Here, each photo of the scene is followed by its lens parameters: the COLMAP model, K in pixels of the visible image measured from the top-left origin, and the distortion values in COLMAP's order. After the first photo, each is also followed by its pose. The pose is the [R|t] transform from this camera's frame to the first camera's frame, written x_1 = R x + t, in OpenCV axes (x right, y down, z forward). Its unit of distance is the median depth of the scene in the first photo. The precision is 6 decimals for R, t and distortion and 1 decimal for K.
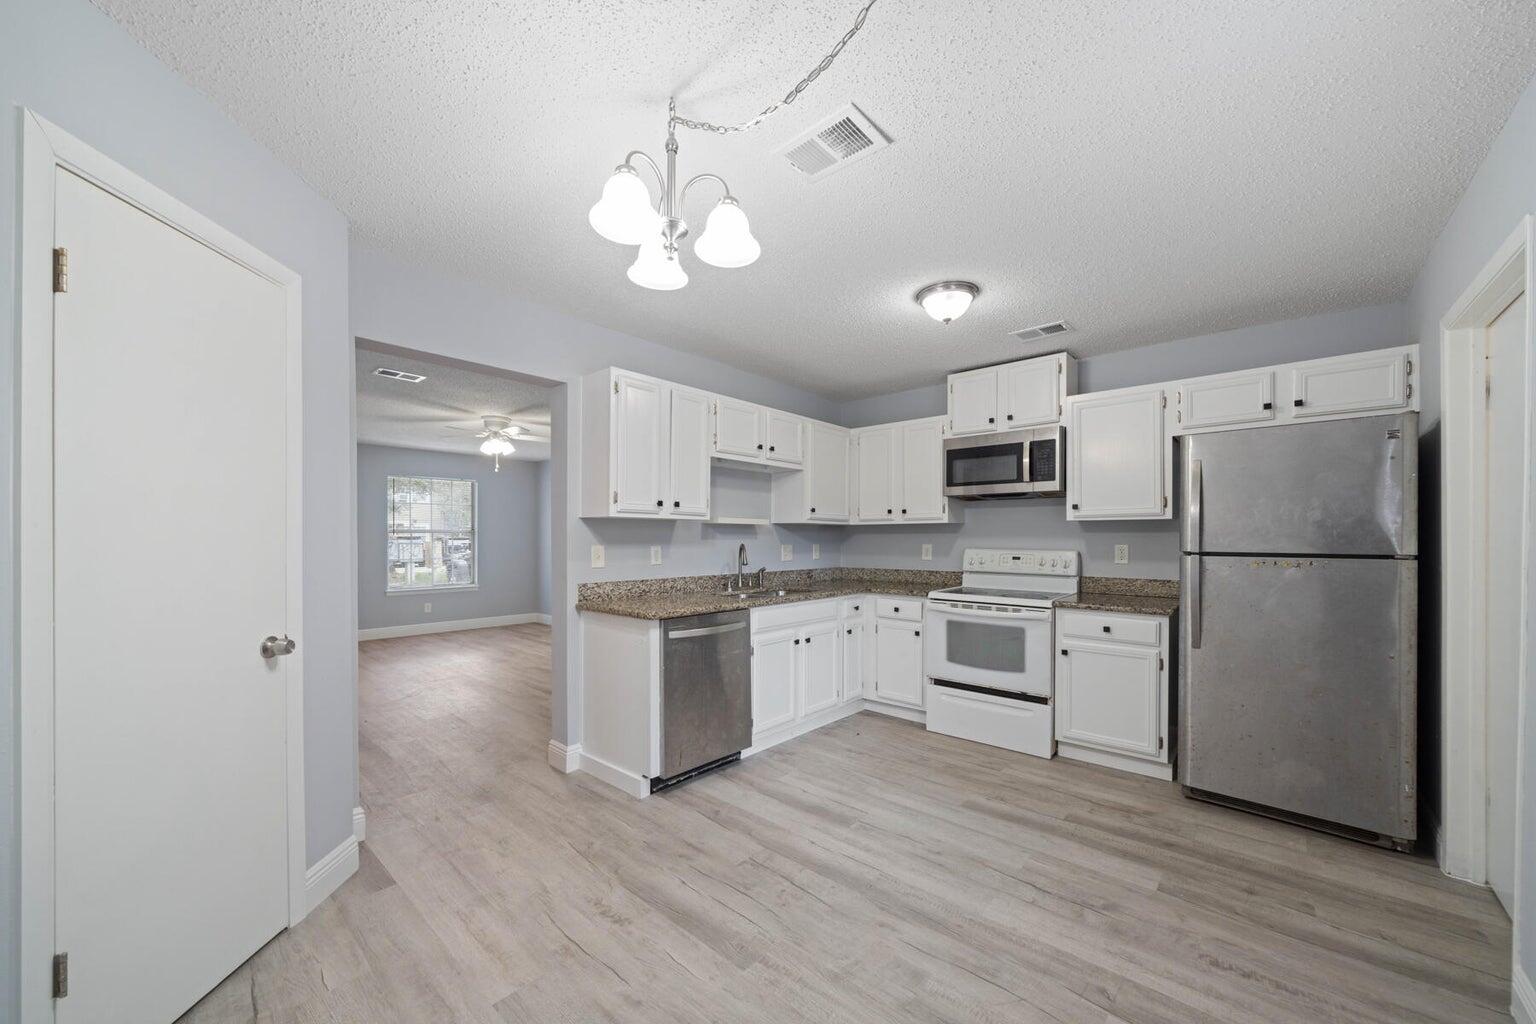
lens RADIAL K [[572.2, 0, 767.8], [0, 572.2, 540.4], [0, 0, 1]] dist [-0.001098, -0.000097]
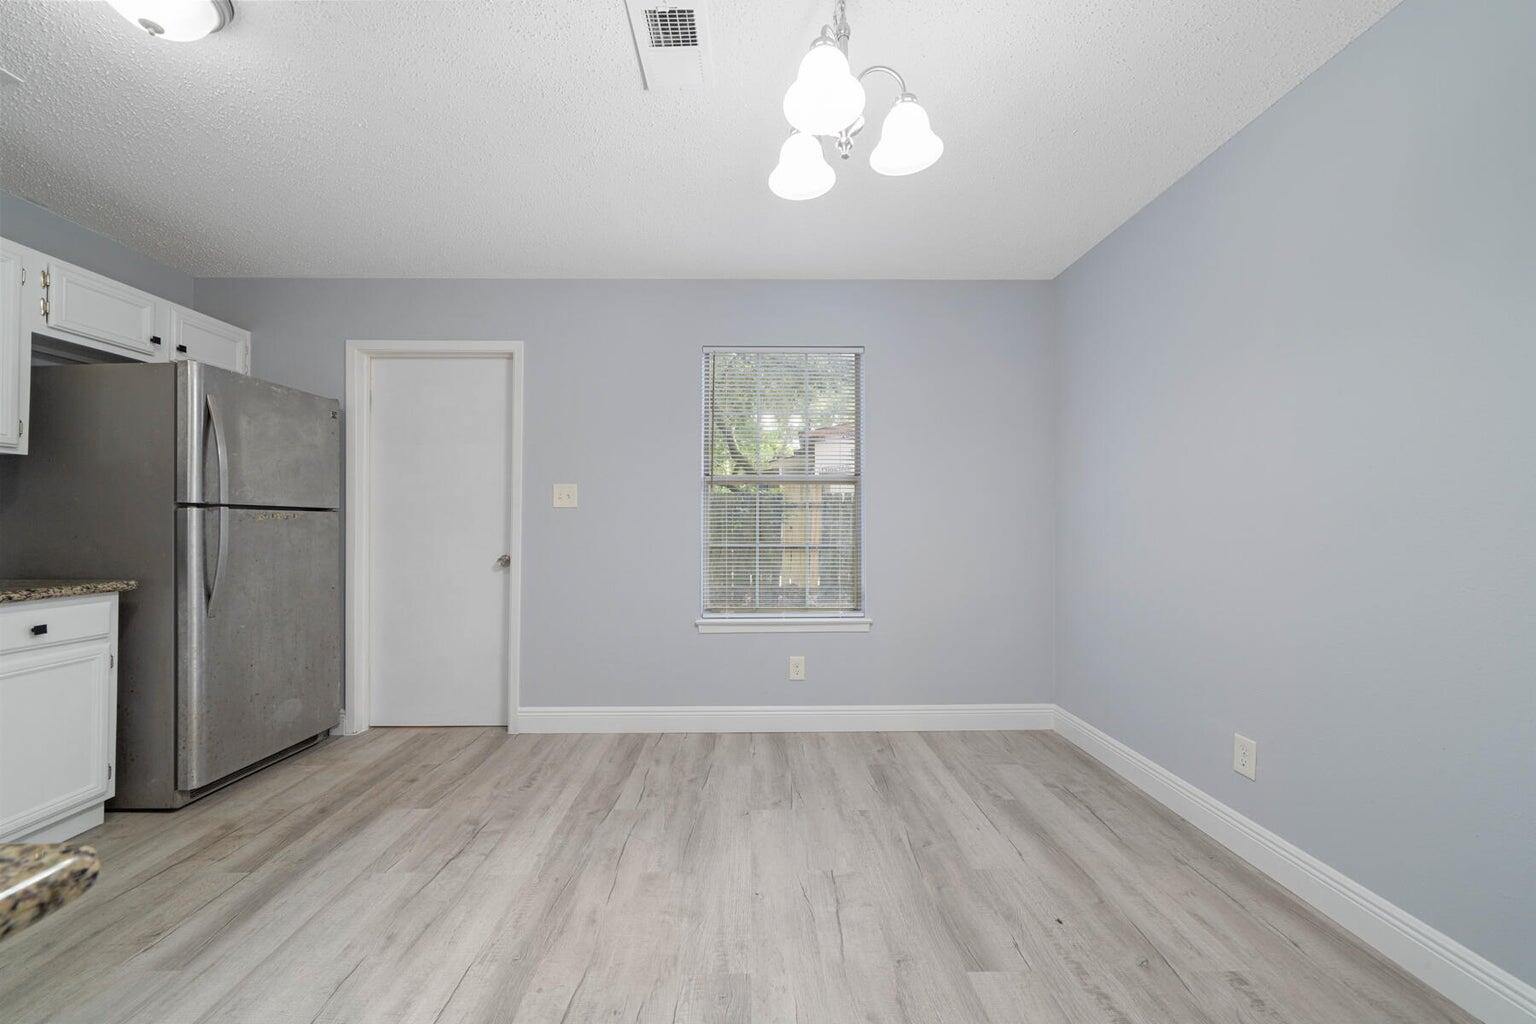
lens RADIAL K [[567.3, 0, 761.9], [0, 567.3, 522.0], [0, 0, 1]] dist [-0.000822, 0.000017]
pose [[-0.680738, 0.001031, 0.732527, -0.378860], [0.000352, 0.999999, -0.001080, 0.043815], [-0.732527, -0.000478, -0.680738, 0.876479]]
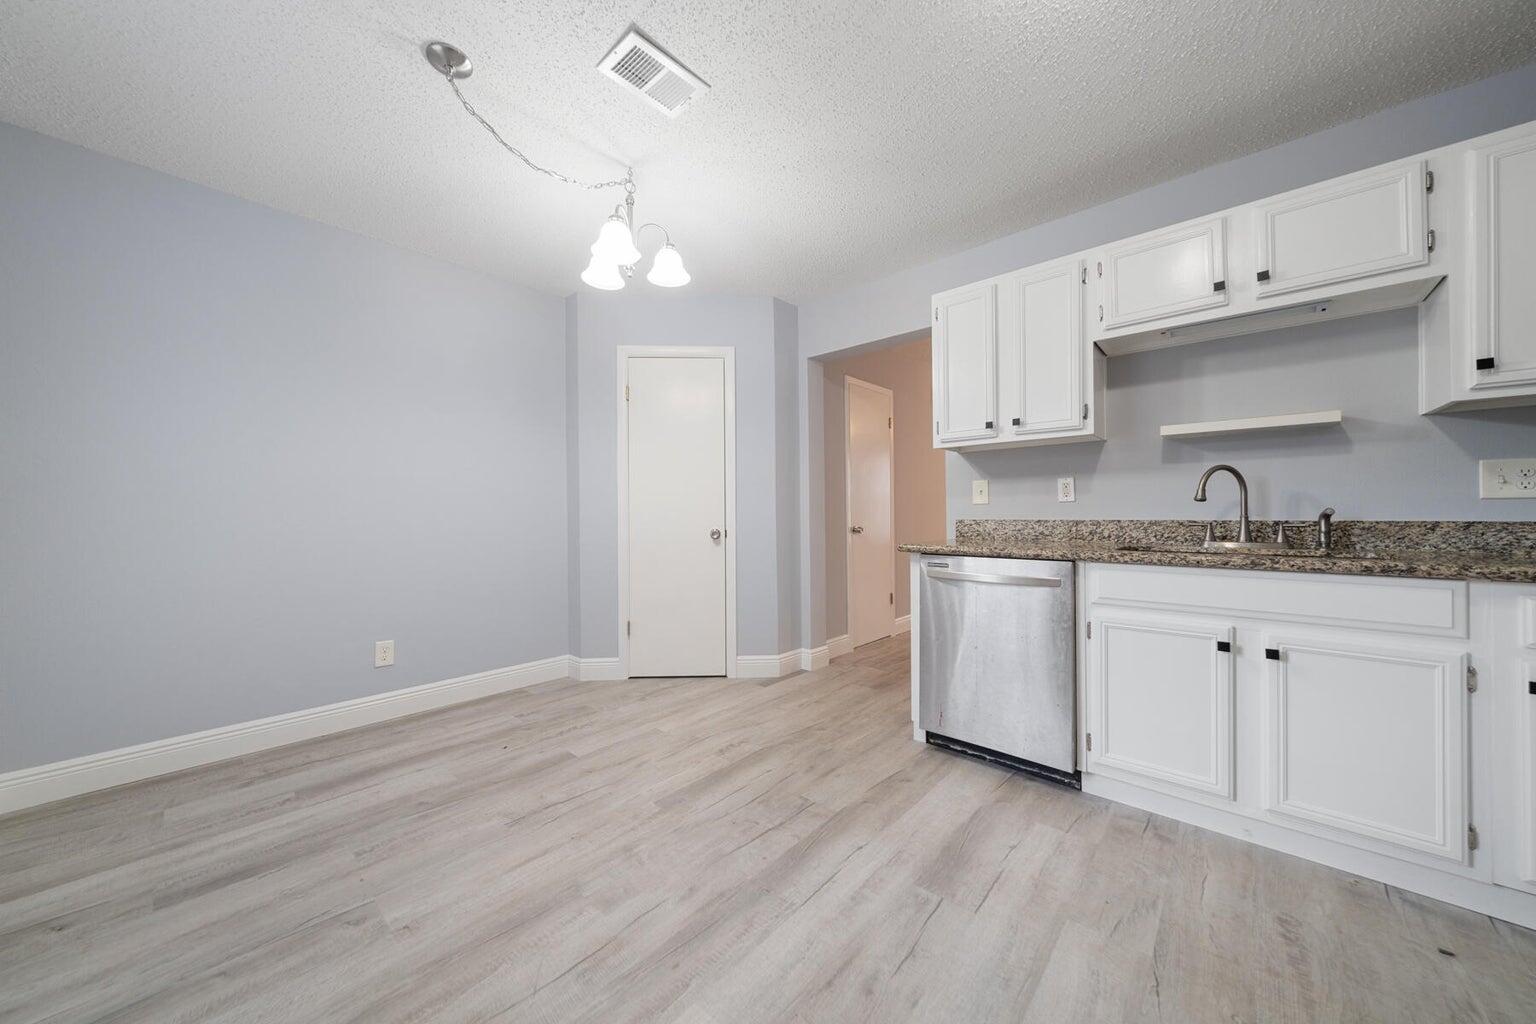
lens RADIAL K [[531.7, 0, 755.0], [0, 531.7, 510.9], [0, 0, 1]] dist [-0.000931, 0.000053]
pose [[-0.014938, -0.007225, -0.999862, 0.626800], [0.002424, 0.999971, -0.007262, 0.069660], [0.999885, -0.002532, -0.014921, 0.695138]]
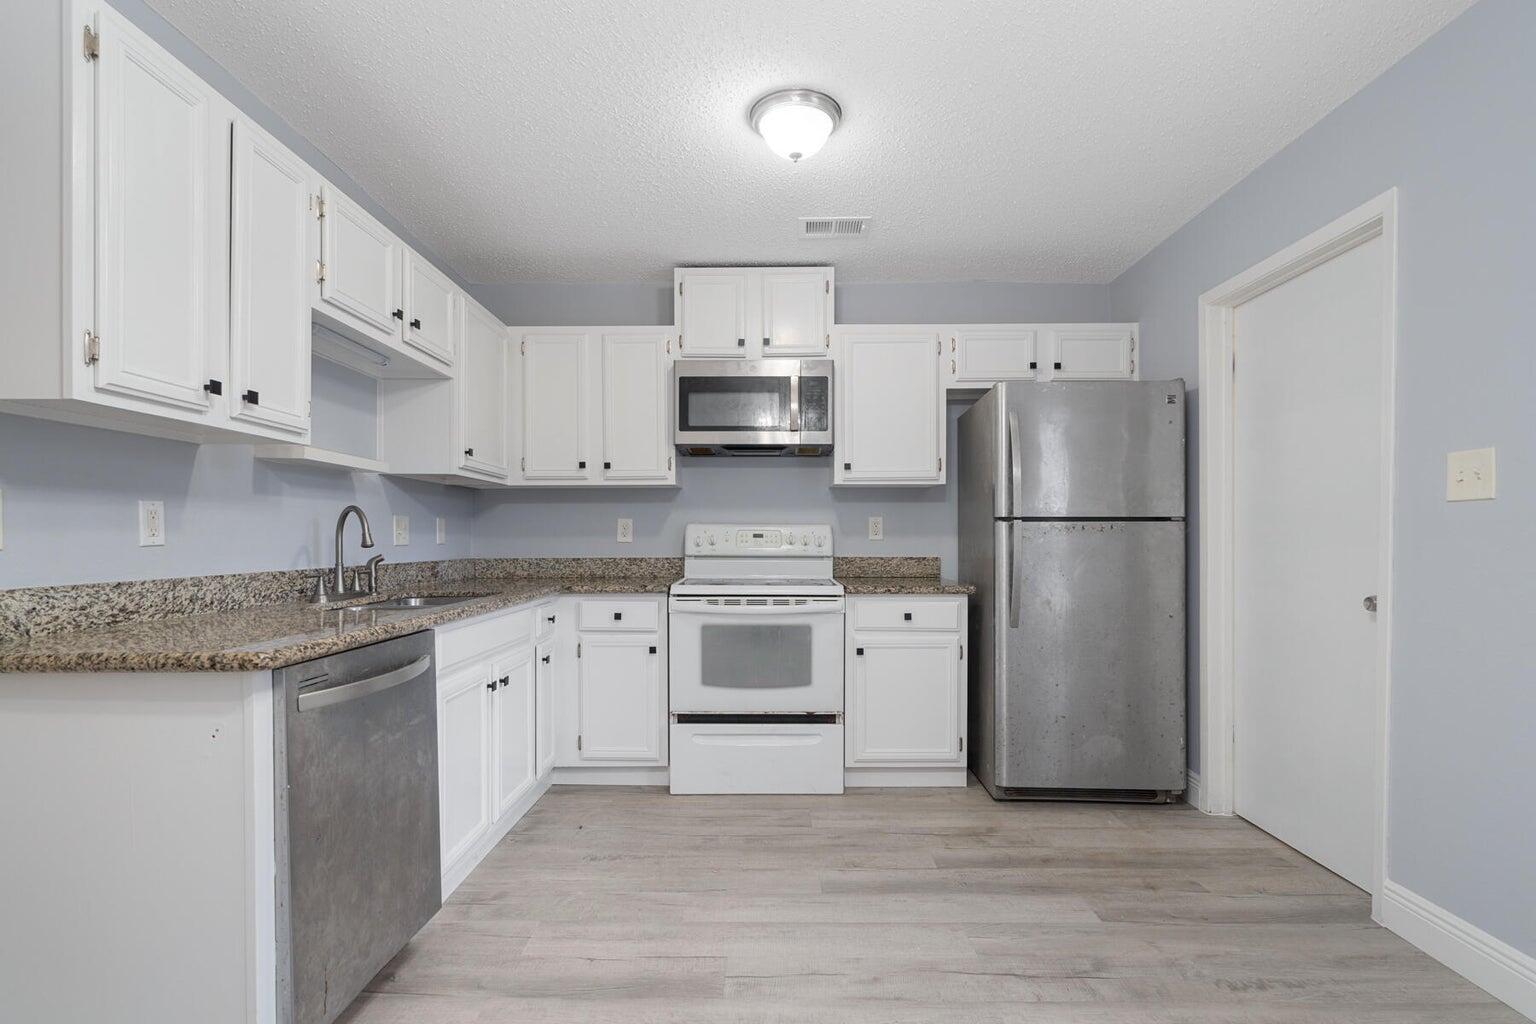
lens RADIAL K [[735.7, 0, 761.3], [0, 735.7, 545.3], [0, 0, 1]] dist [0.002234, 0.000239]
pose [[0.754373, -0.008933, 0.656385, -0.250339], [0.004481, 0.999954, 0.008459, 0.046870], [-0.656430, -0.003441, 0.754379, 0.365614]]
